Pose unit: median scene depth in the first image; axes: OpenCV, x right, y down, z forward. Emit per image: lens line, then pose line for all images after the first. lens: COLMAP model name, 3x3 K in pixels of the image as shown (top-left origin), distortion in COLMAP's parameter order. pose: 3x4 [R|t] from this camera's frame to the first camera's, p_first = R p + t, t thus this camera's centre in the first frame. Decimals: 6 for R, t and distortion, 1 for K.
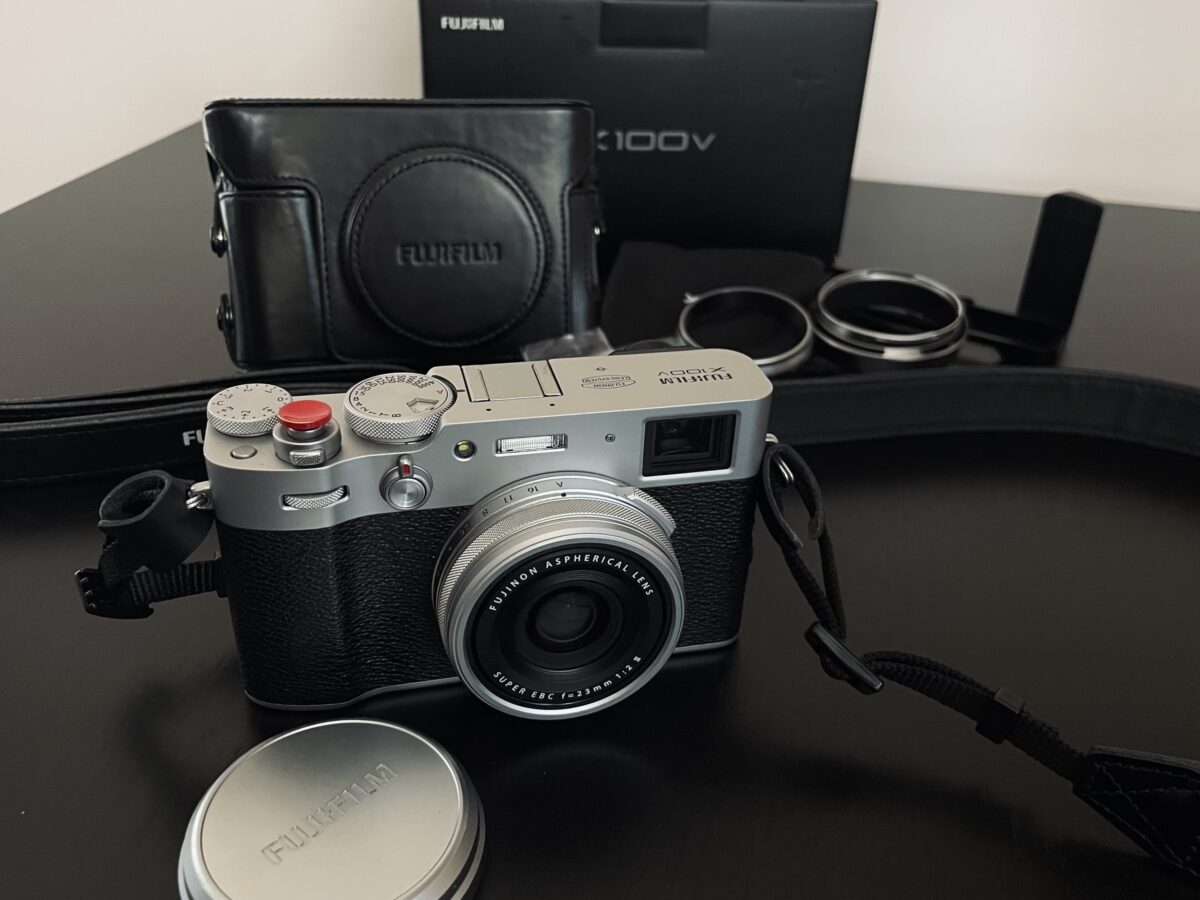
lens RADIAL K [[921.1, 0, 600.0], [0, 921.1, 450.0], [0, 0, 1]] dist [-0.049672, -0.000784]
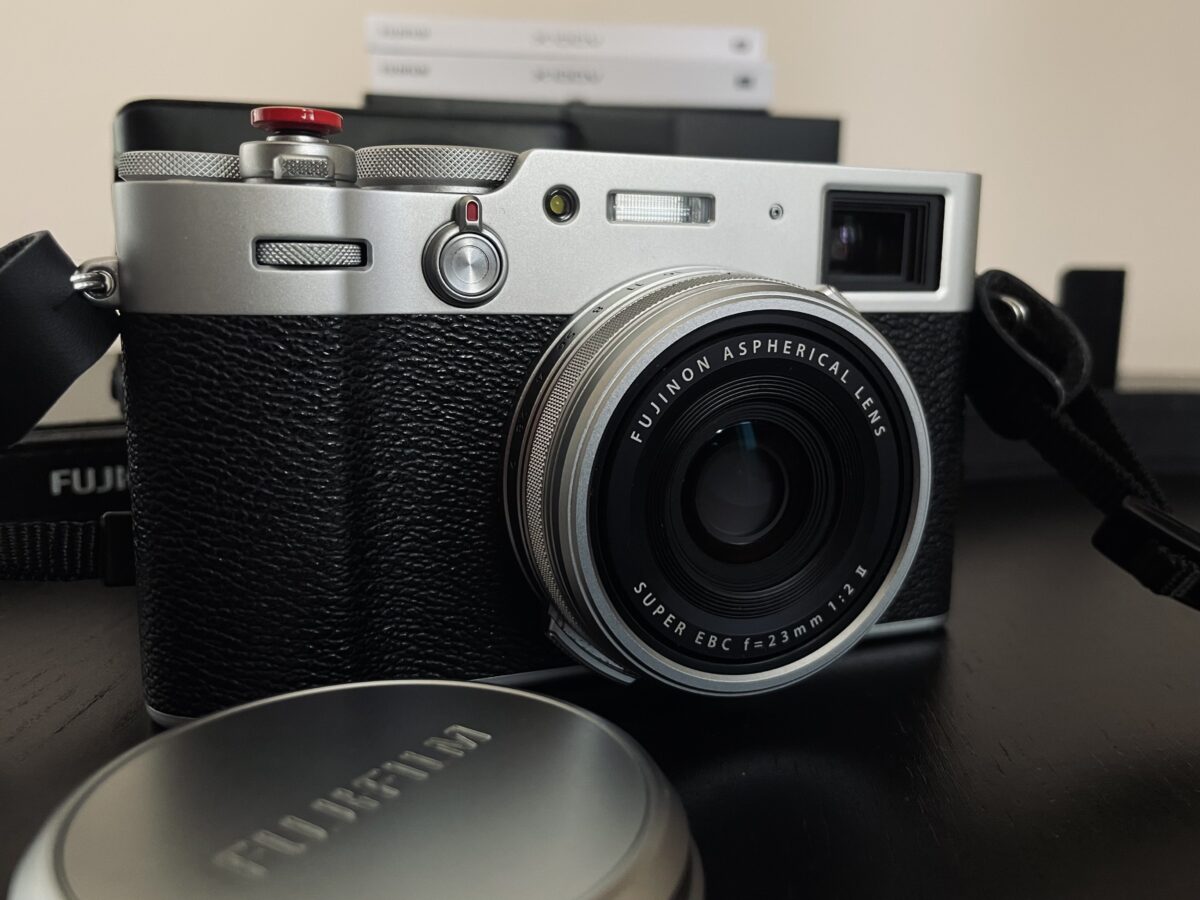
lens RADIAL K [[969.9, 0, 600.0], [0, 969.9, 450.0], [0, 0, 1]] dist [0.001222, -0.001985]
pose [[0.993229, -0.058812, 0.100184, -0.189060], [0.085860, 0.952545, -0.292039, 0.333696], [-0.078254, 0.298664, 0.951145, 0.423404]]
